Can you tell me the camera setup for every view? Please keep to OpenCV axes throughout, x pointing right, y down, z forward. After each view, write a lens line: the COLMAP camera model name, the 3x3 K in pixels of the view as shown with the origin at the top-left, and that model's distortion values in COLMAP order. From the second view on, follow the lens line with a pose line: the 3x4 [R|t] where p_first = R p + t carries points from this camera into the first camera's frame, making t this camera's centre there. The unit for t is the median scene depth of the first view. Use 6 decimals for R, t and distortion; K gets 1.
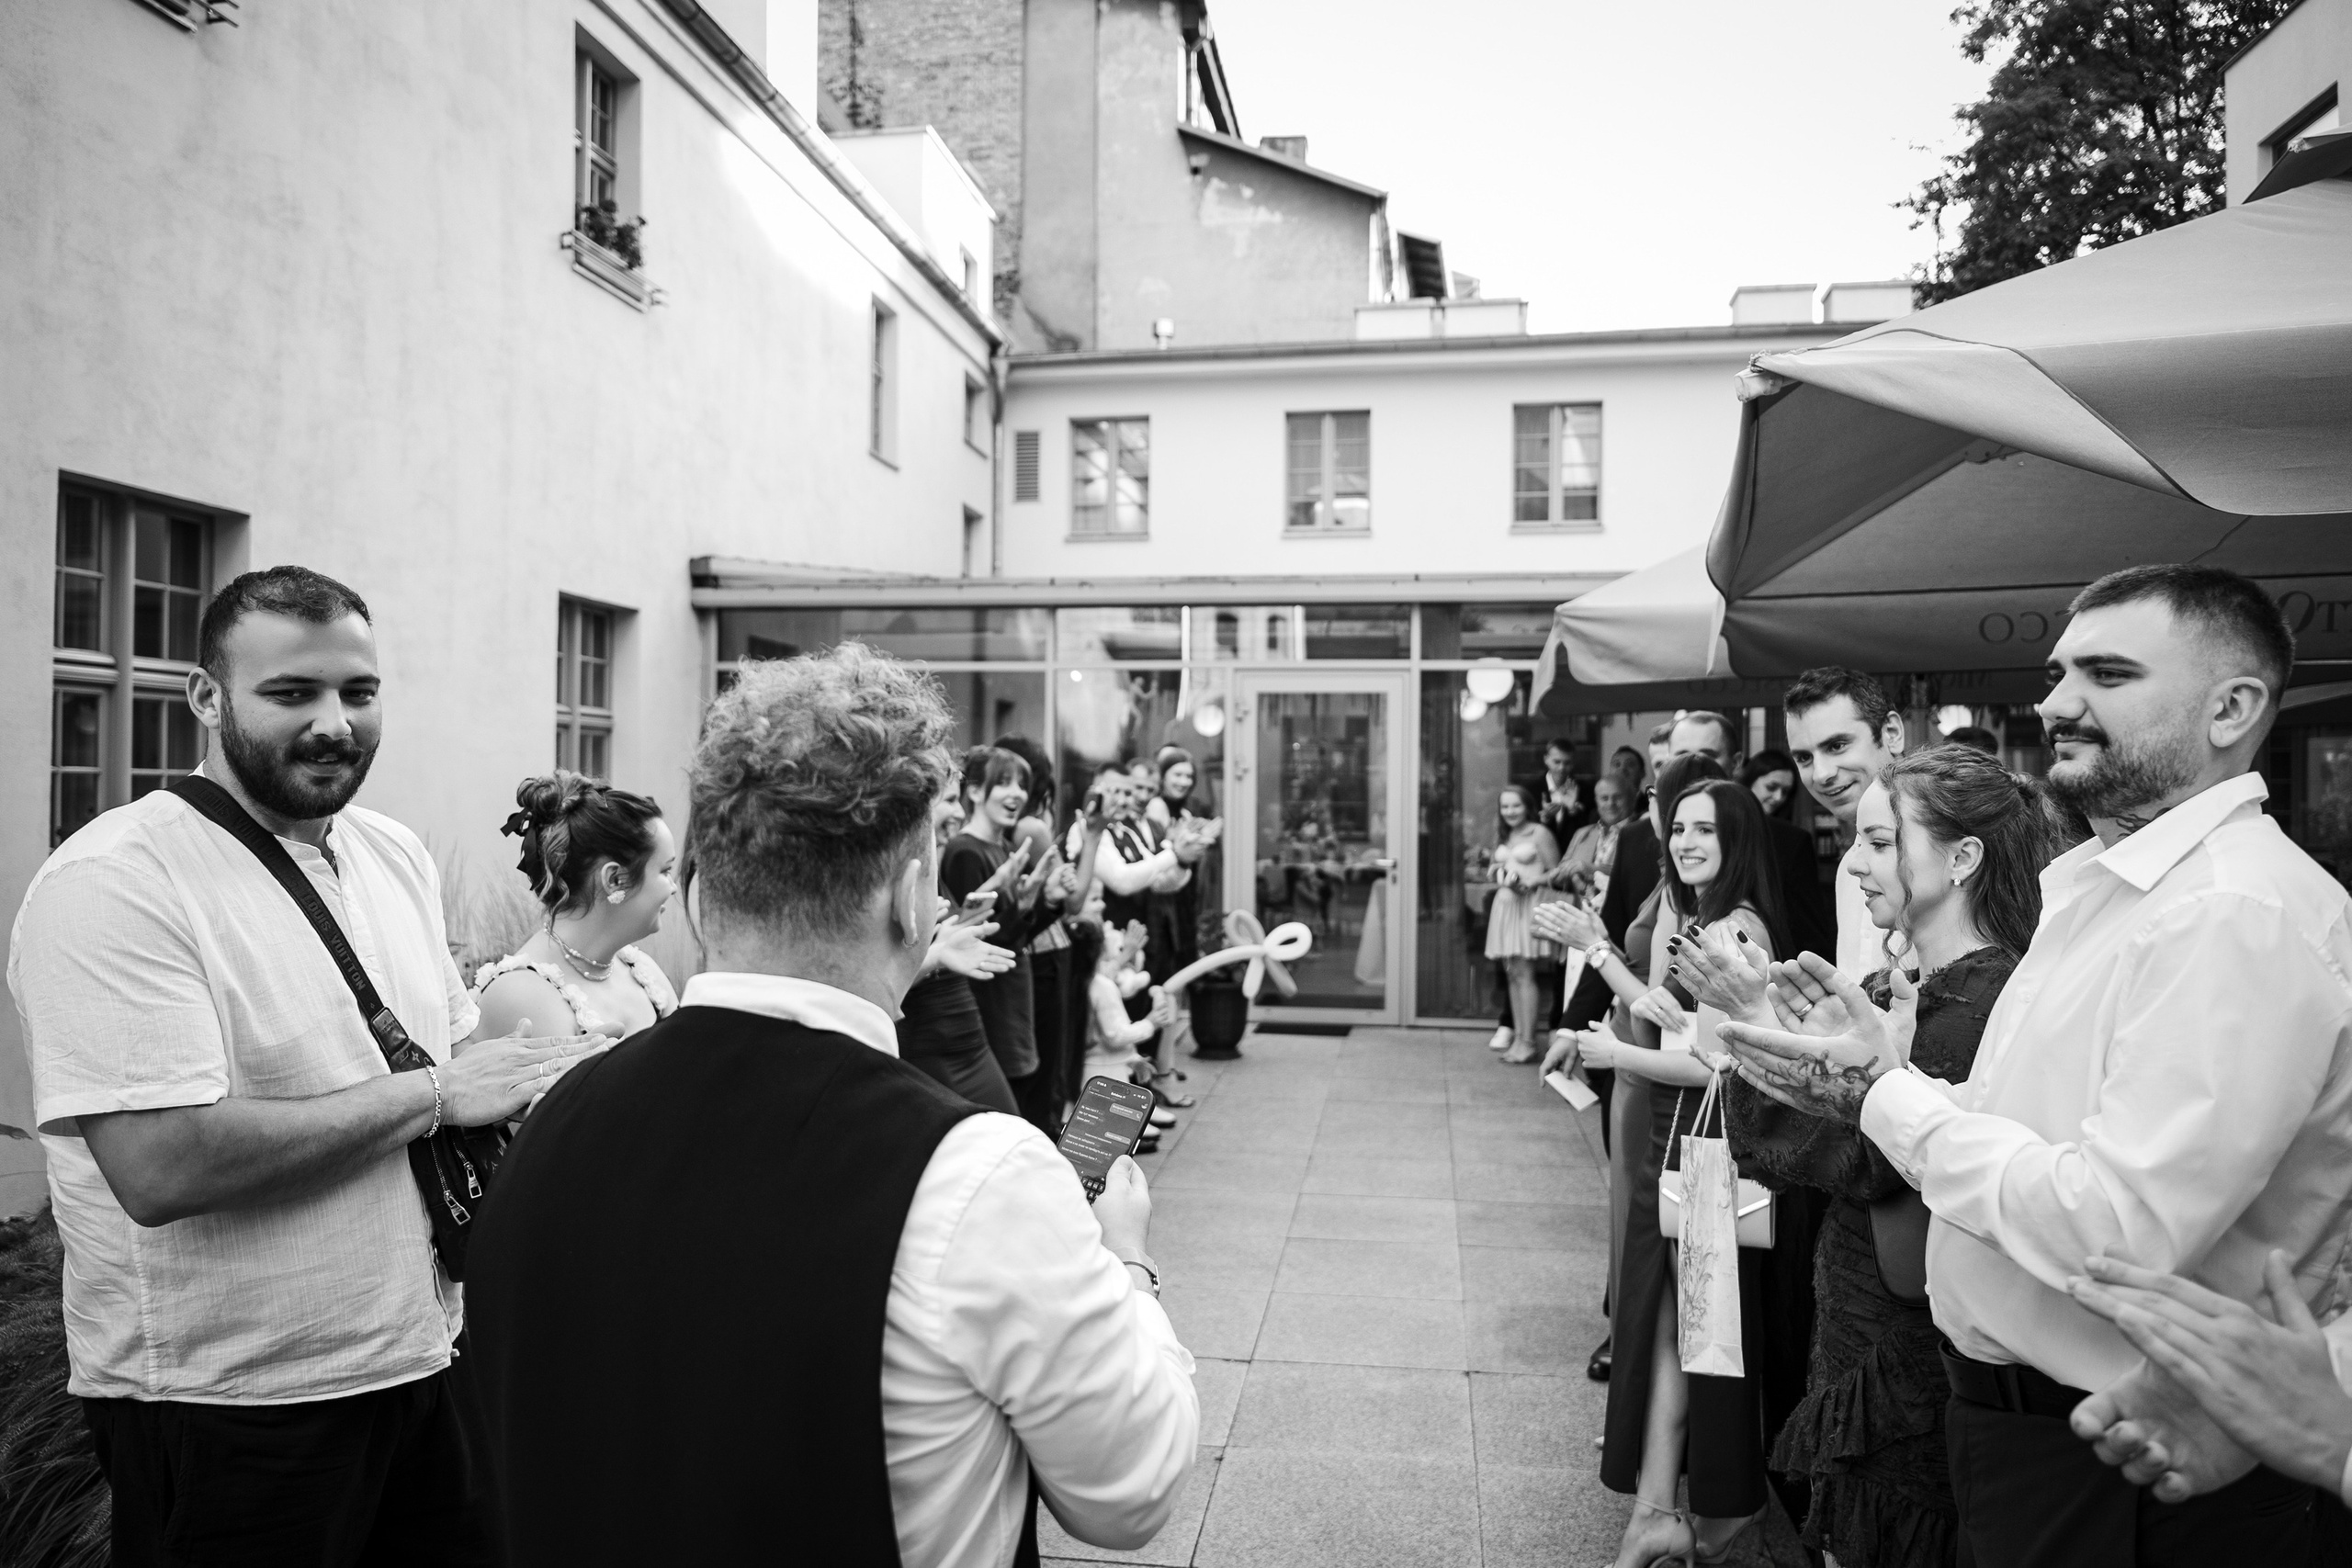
lens RADIAL K [[1590.0, 0, 1176.0], [0, 1590.0, 784.0], [0, 0, 1]] dist [-0.015701, -0.004161]
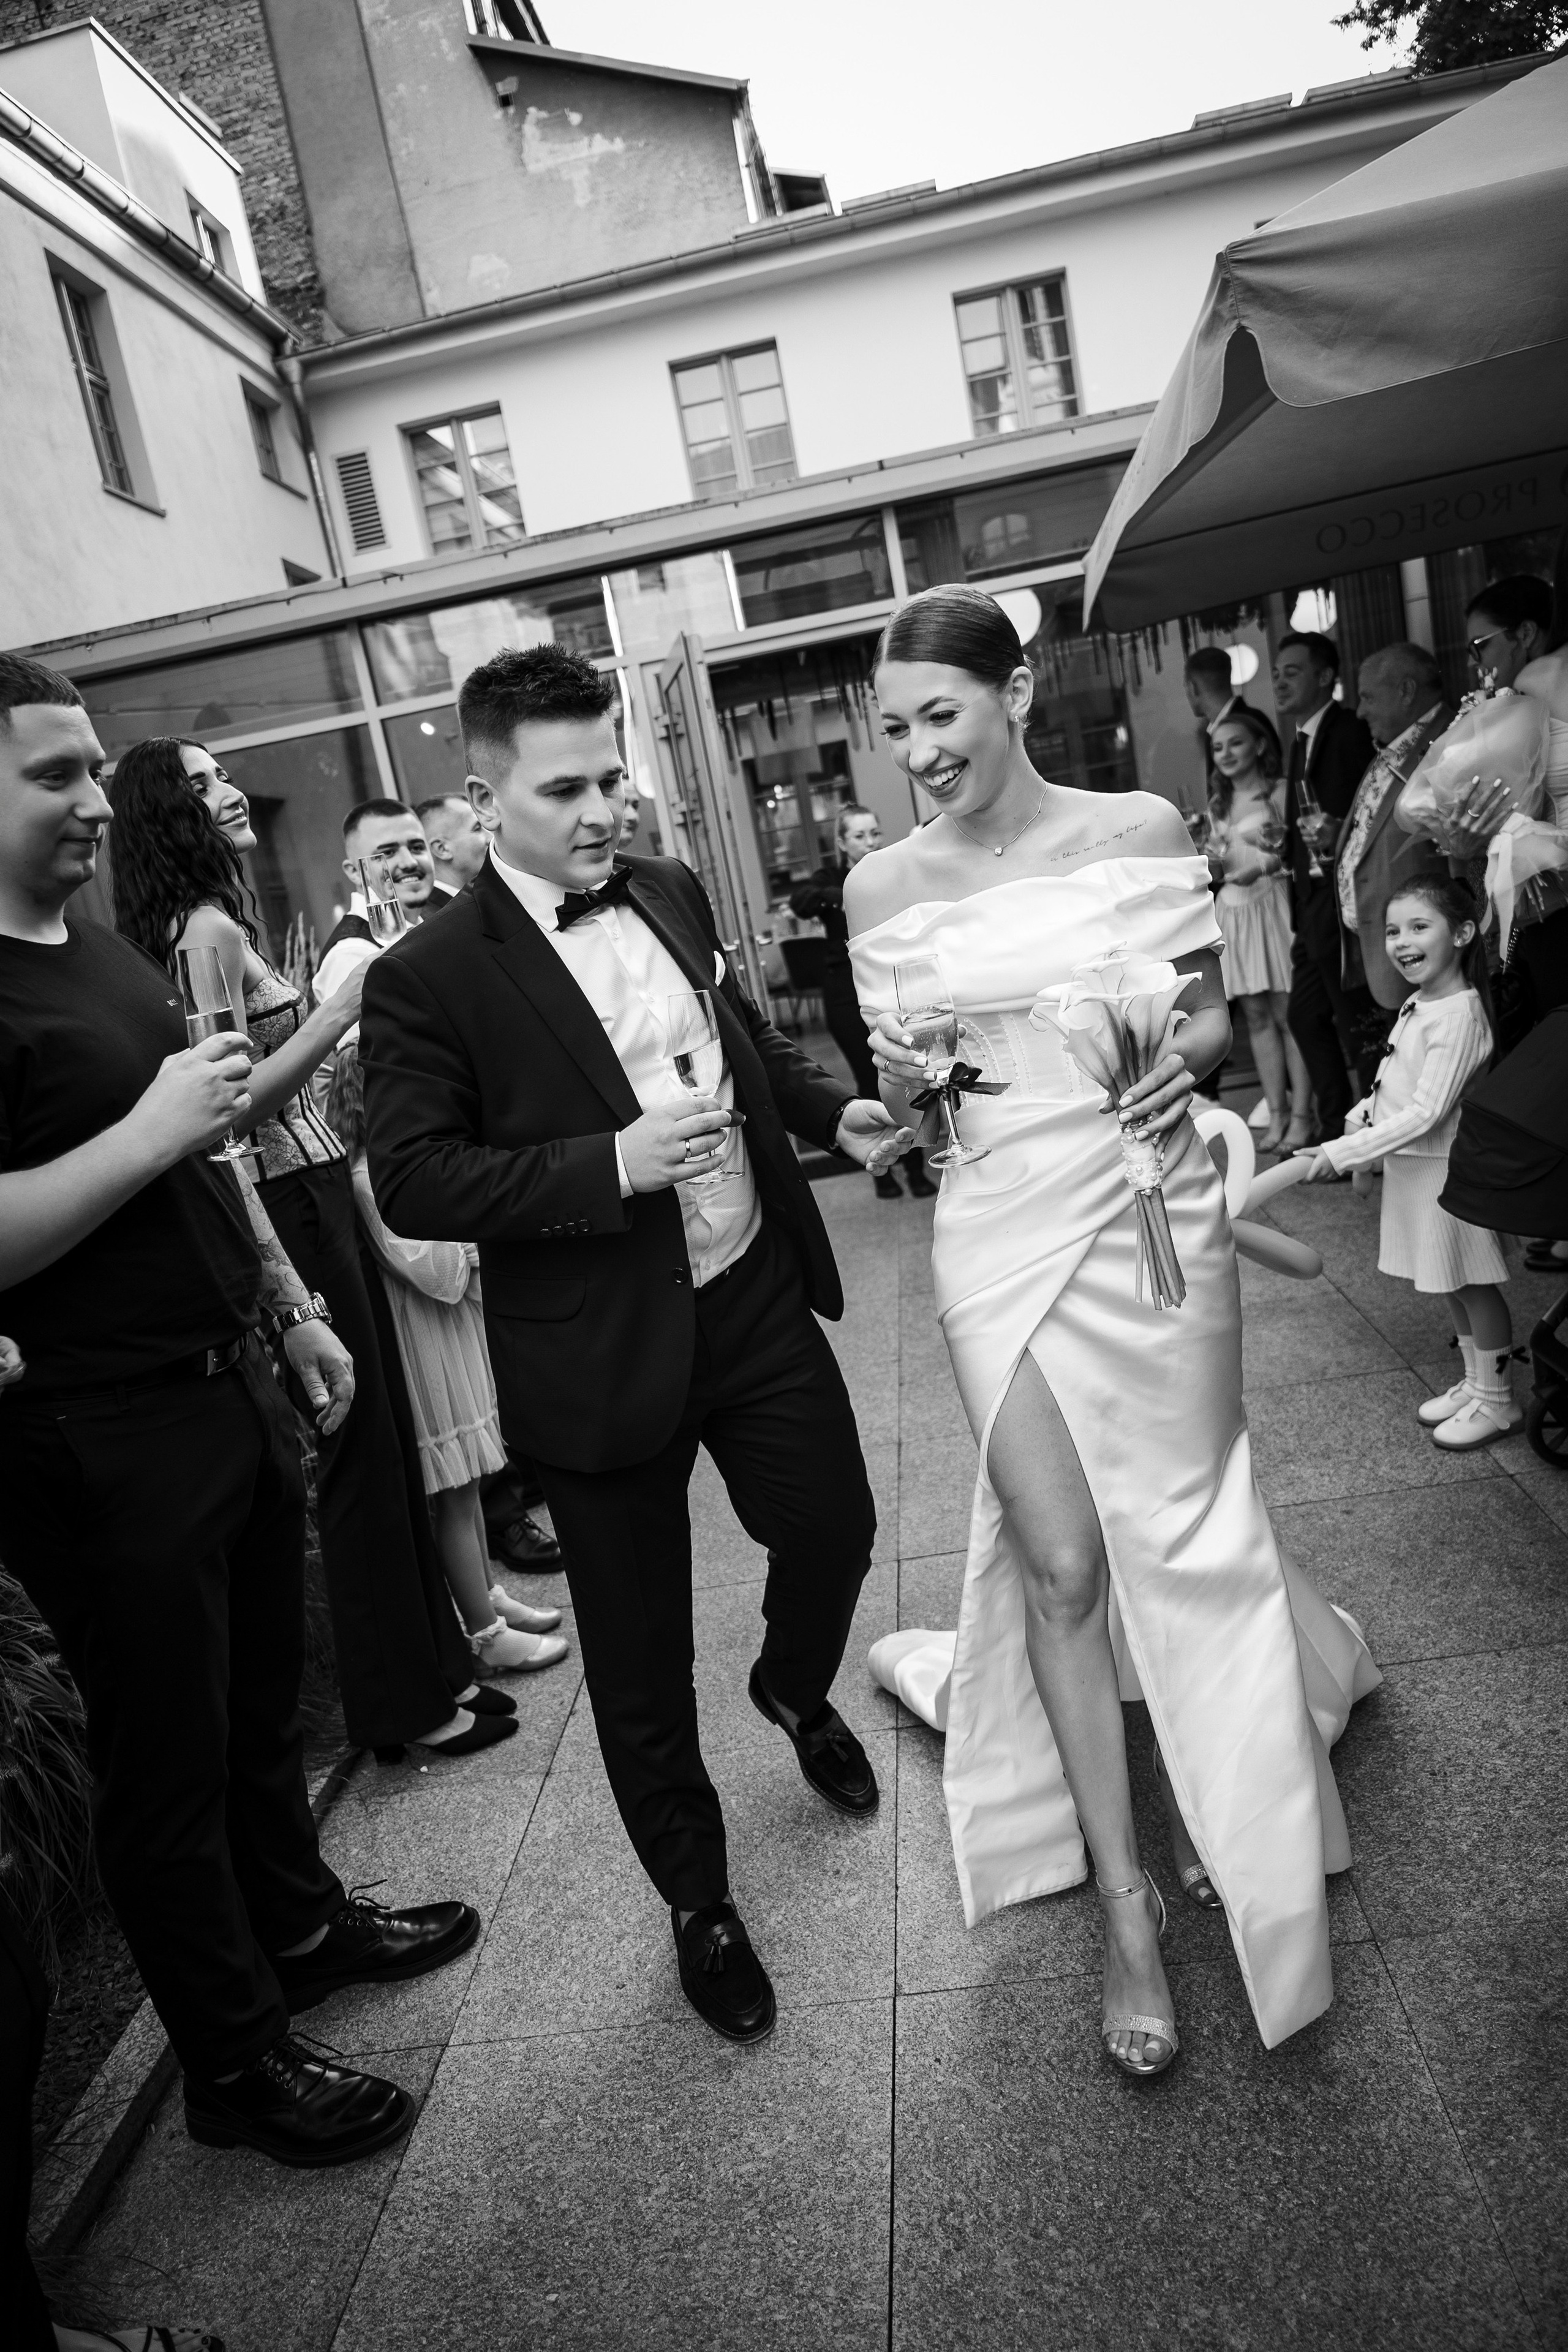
lens RADIAL K [[1590.2, 0, 784.0], [0, 1590.2, 1176.0], [0, 0, 1]] dist [-0.015701, -0.004161]
pose [[0.978158, -0.204900, 0.034961, 0.010925], [0.194520, 0.961622, 0.193509, 0.006990], [-0.073269, -0.182482, 0.980475, 0.115073]]
